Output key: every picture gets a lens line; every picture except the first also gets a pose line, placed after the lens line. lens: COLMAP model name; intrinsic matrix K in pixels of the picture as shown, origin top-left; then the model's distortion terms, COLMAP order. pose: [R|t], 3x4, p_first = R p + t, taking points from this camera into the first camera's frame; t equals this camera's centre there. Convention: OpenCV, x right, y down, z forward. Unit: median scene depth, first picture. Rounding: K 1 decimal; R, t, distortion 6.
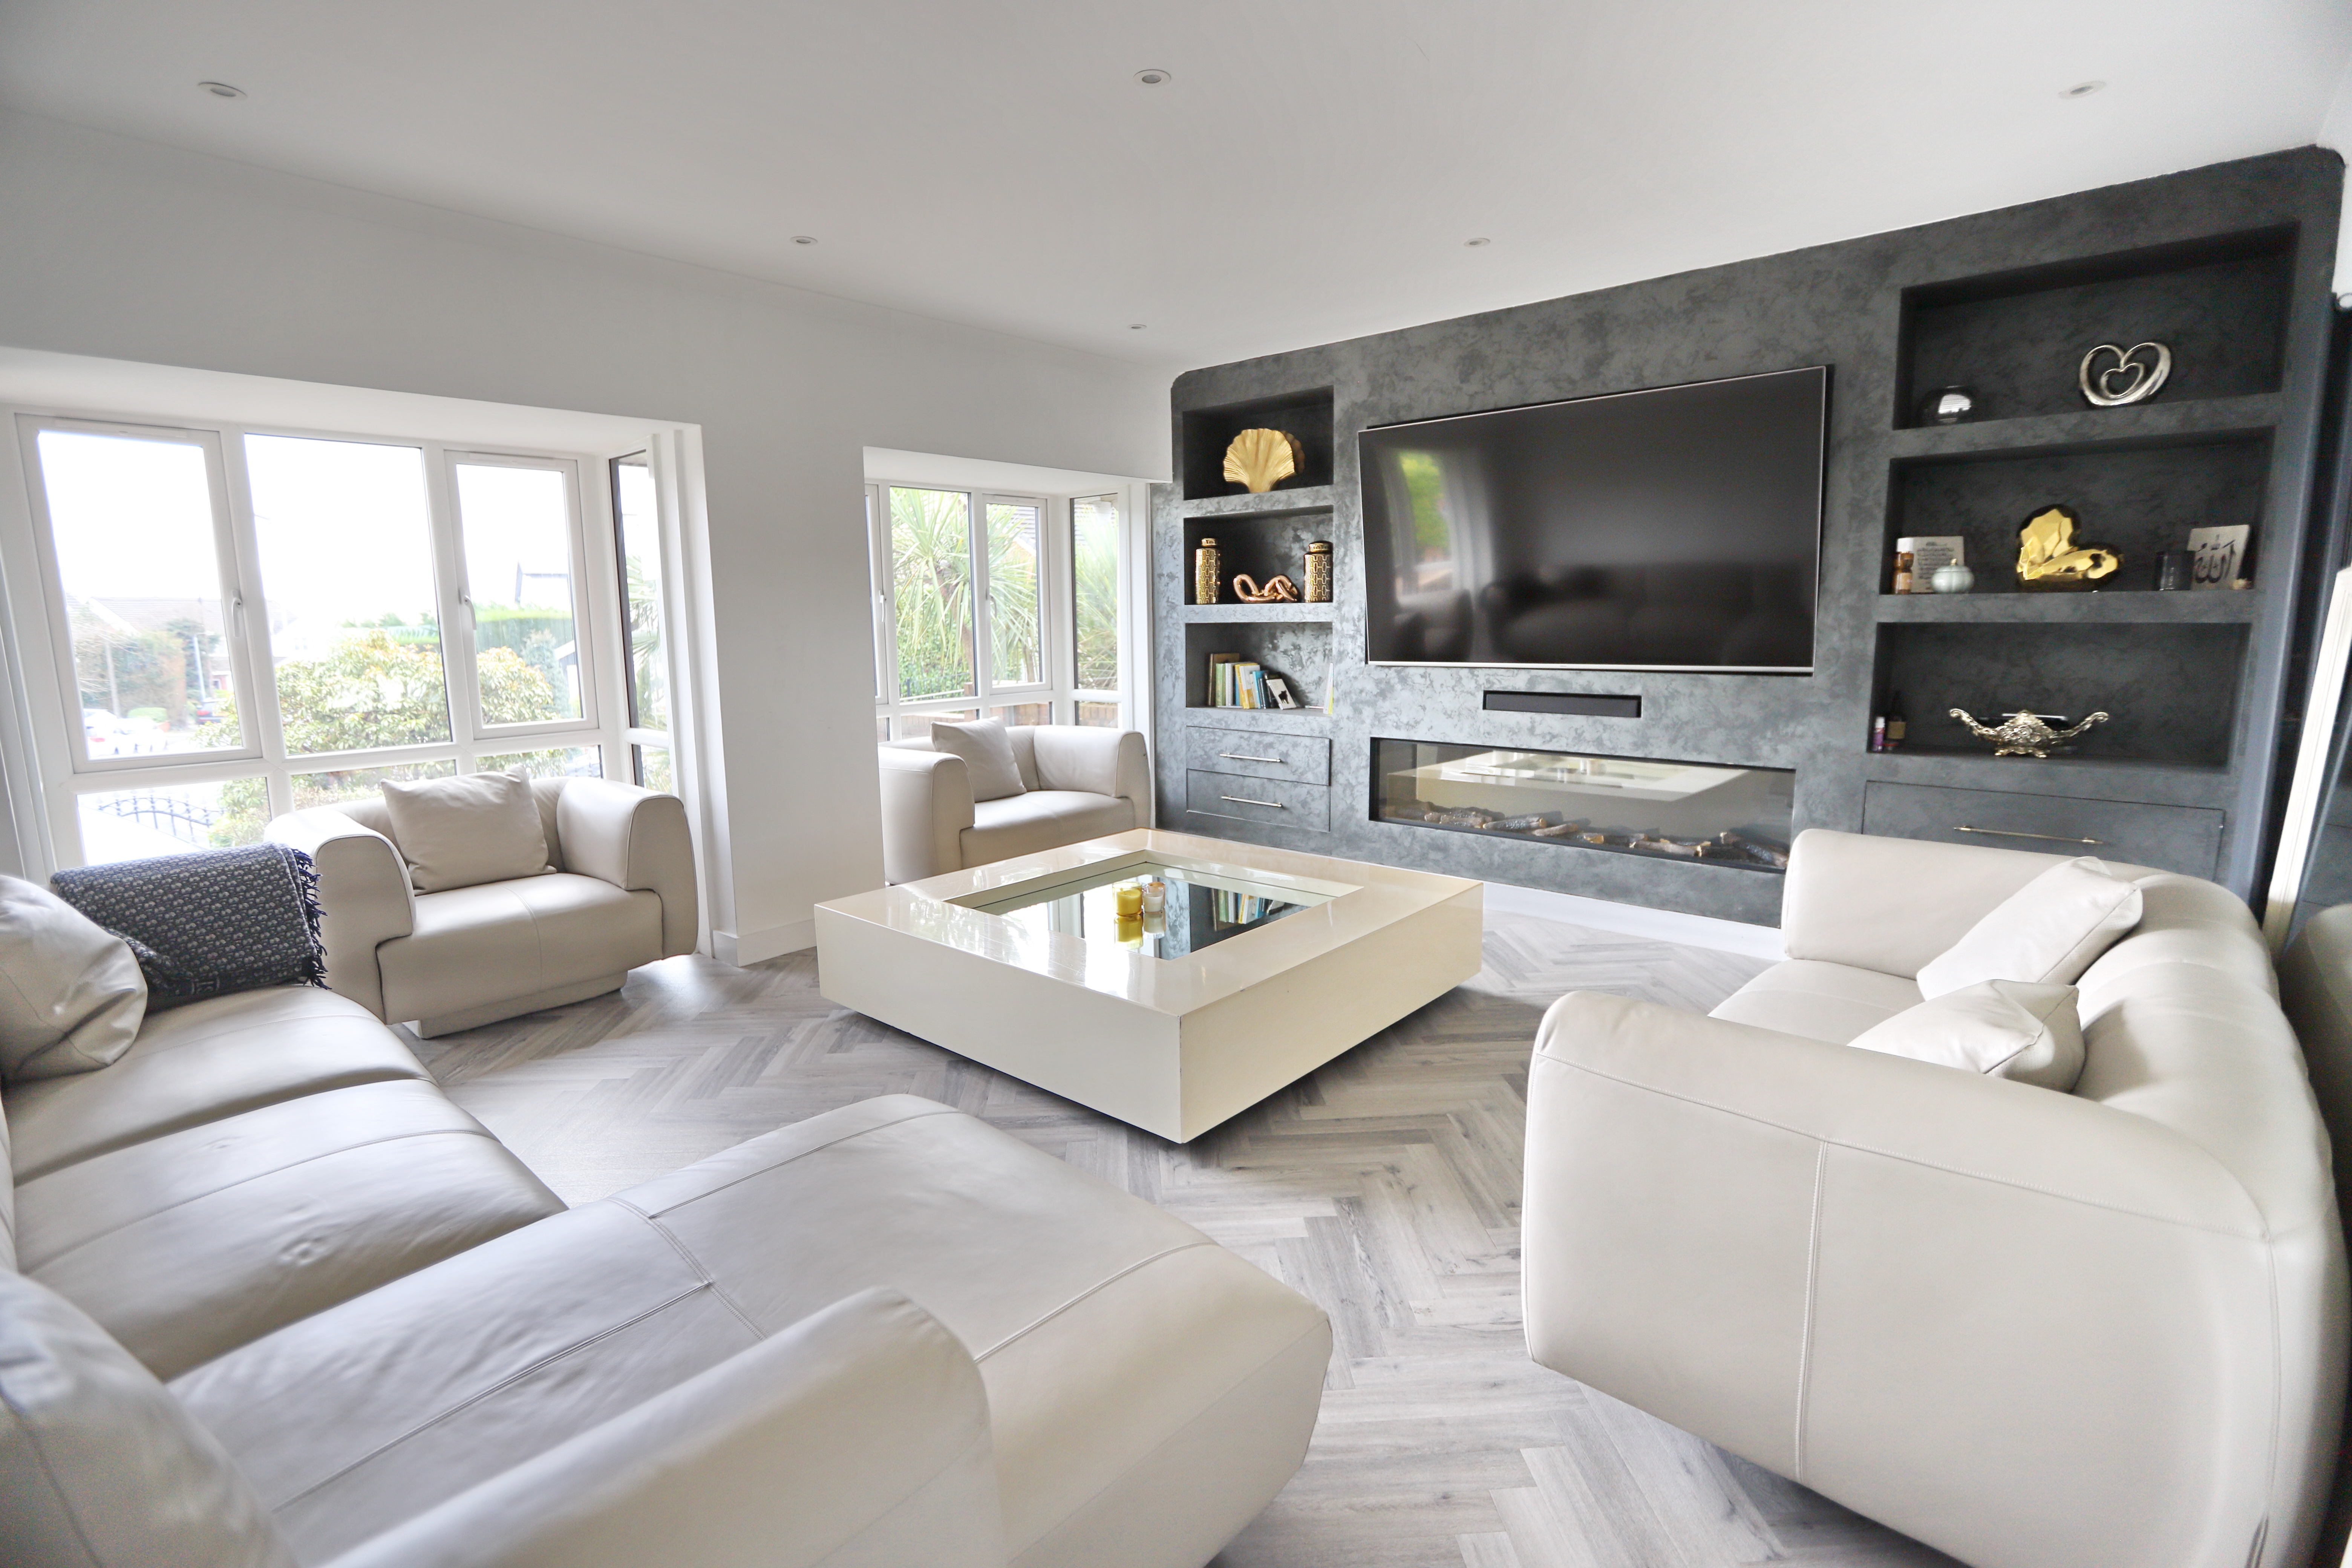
lens RADIAL K [[1118.5, 0, 1170.2], [0, 1118.5, 783.9], [0, 0, 1]] dist [-0.039249, 0.015312]
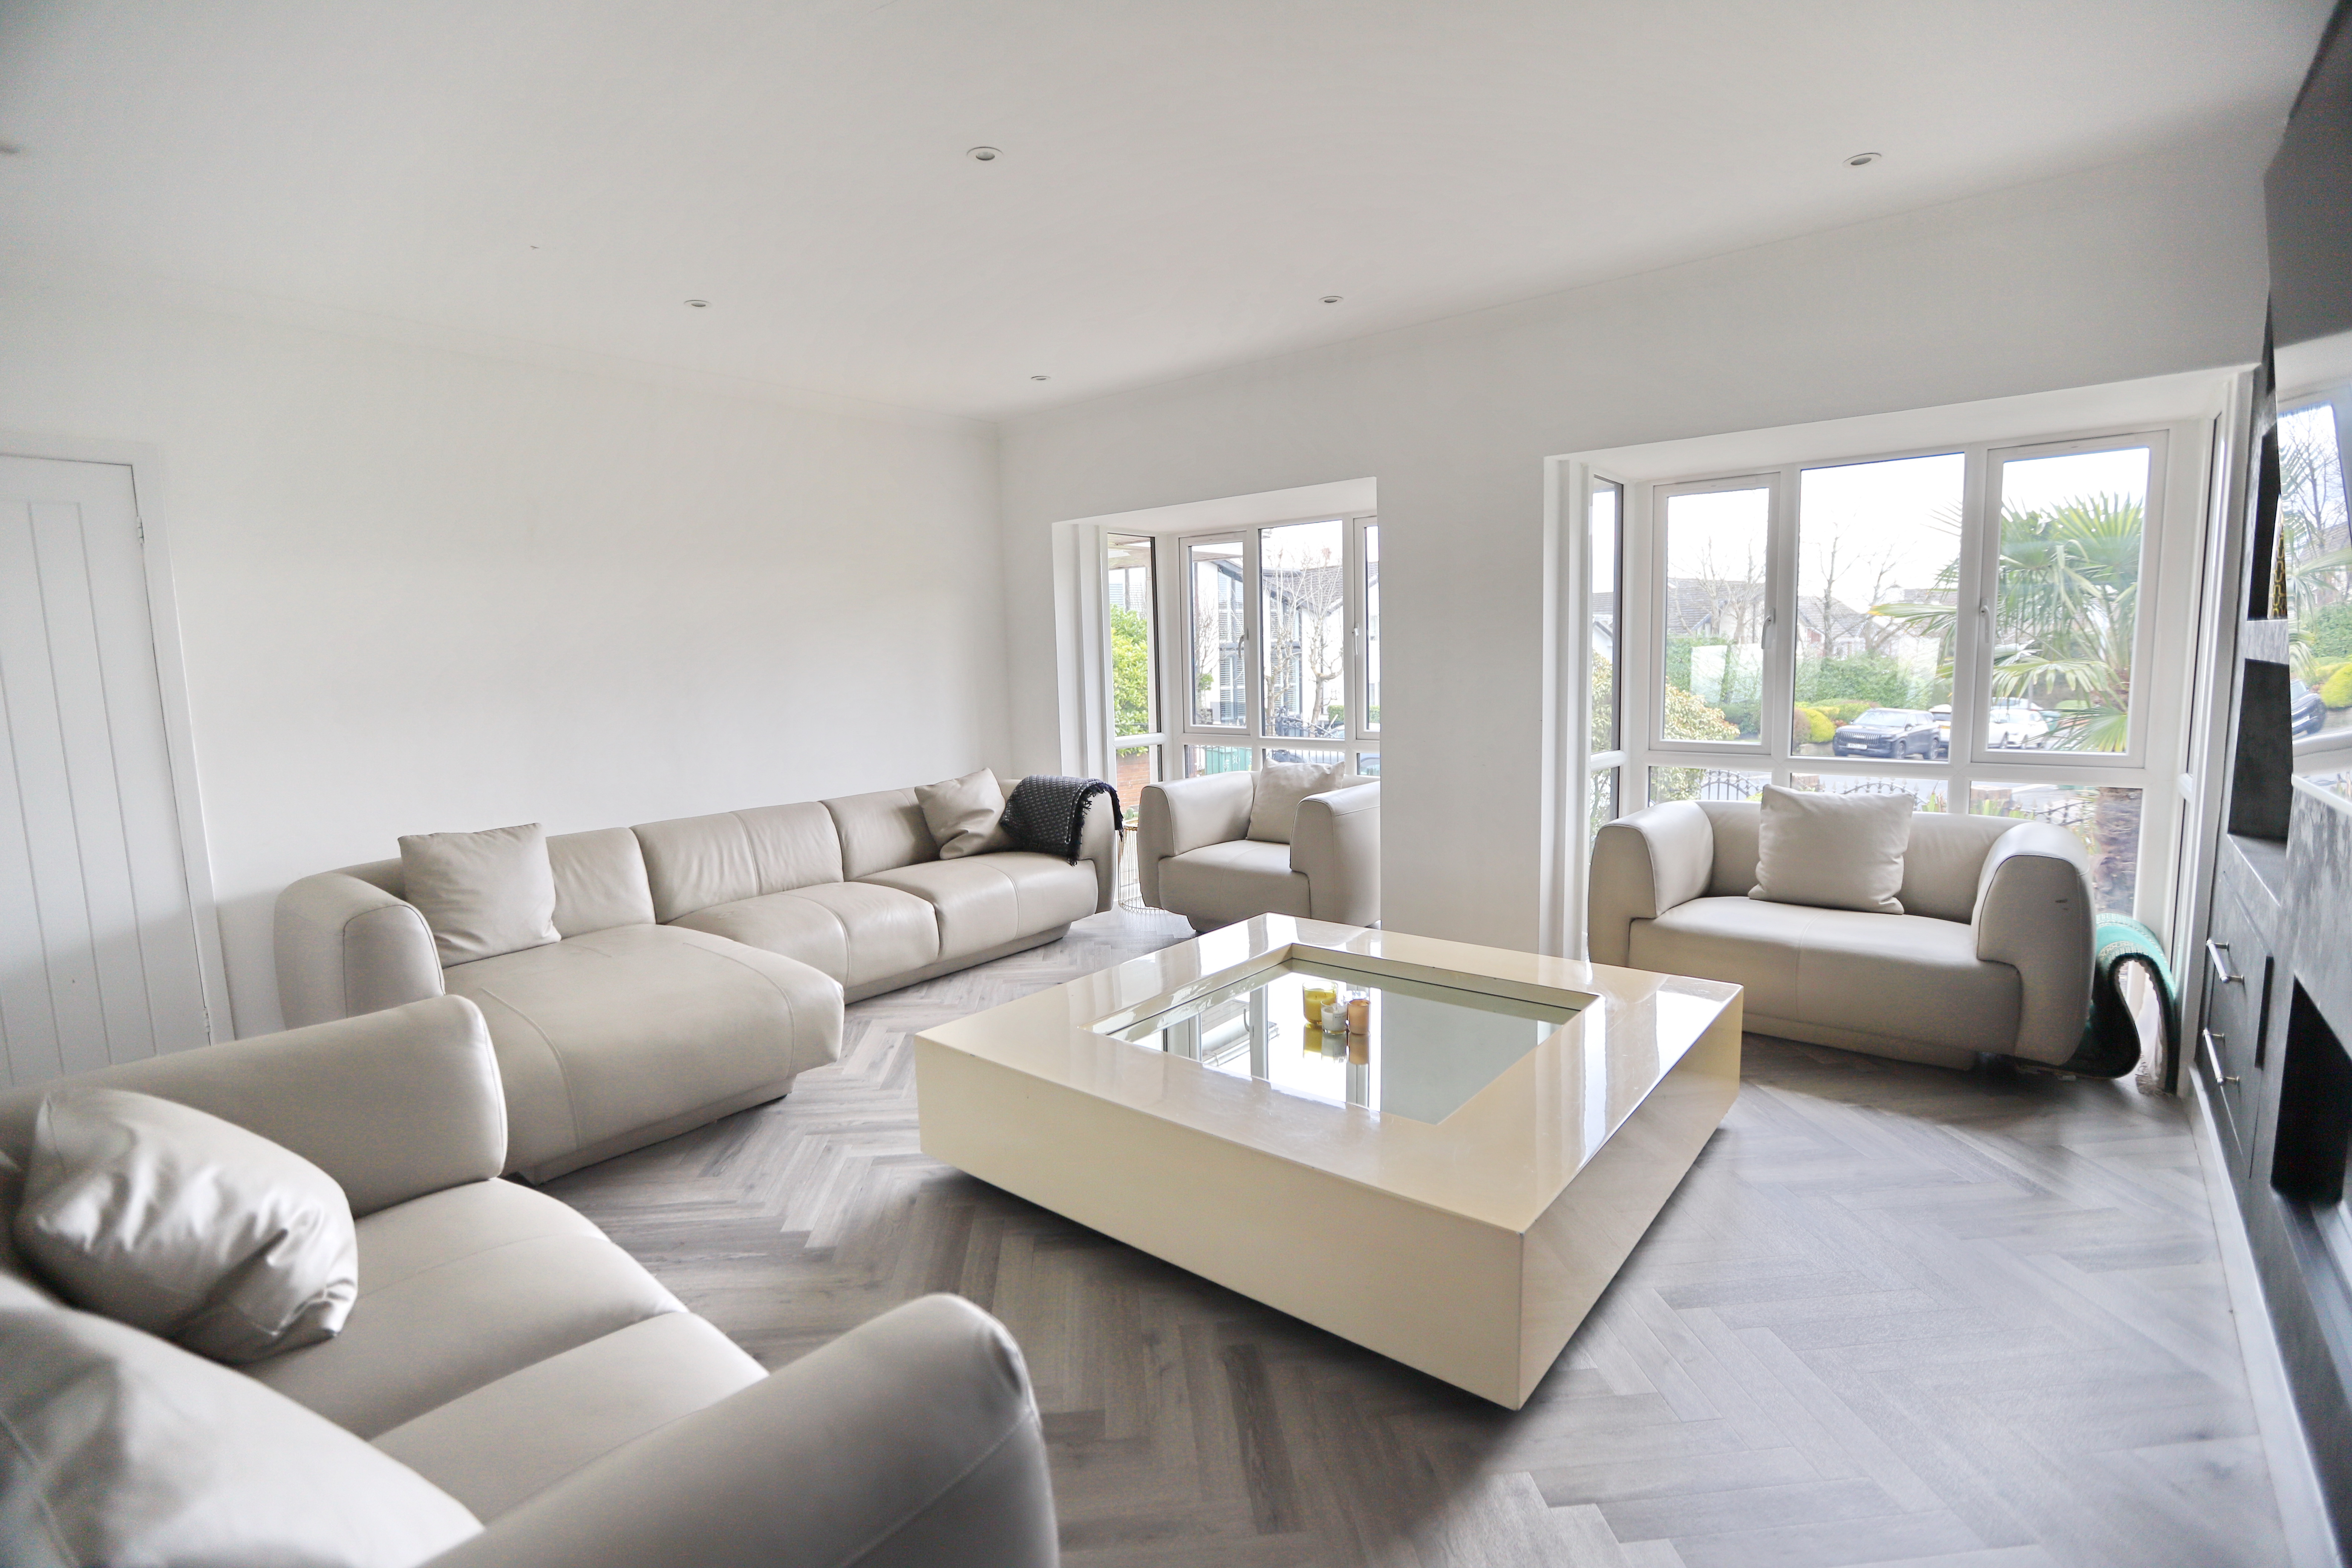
lens RADIAL K [[1118.5, 0, 1170.2], [0, 1118.5, 783.9], [0, 0, 1]] dist [-0.039249, 0.015312]
pose [[-0.013485, 0.127005, -0.991810, 0.640617], [-0.126653, 0.983695, 0.127687, -0.121391], [0.991855, 0.127338, 0.002821, 0.736250]]
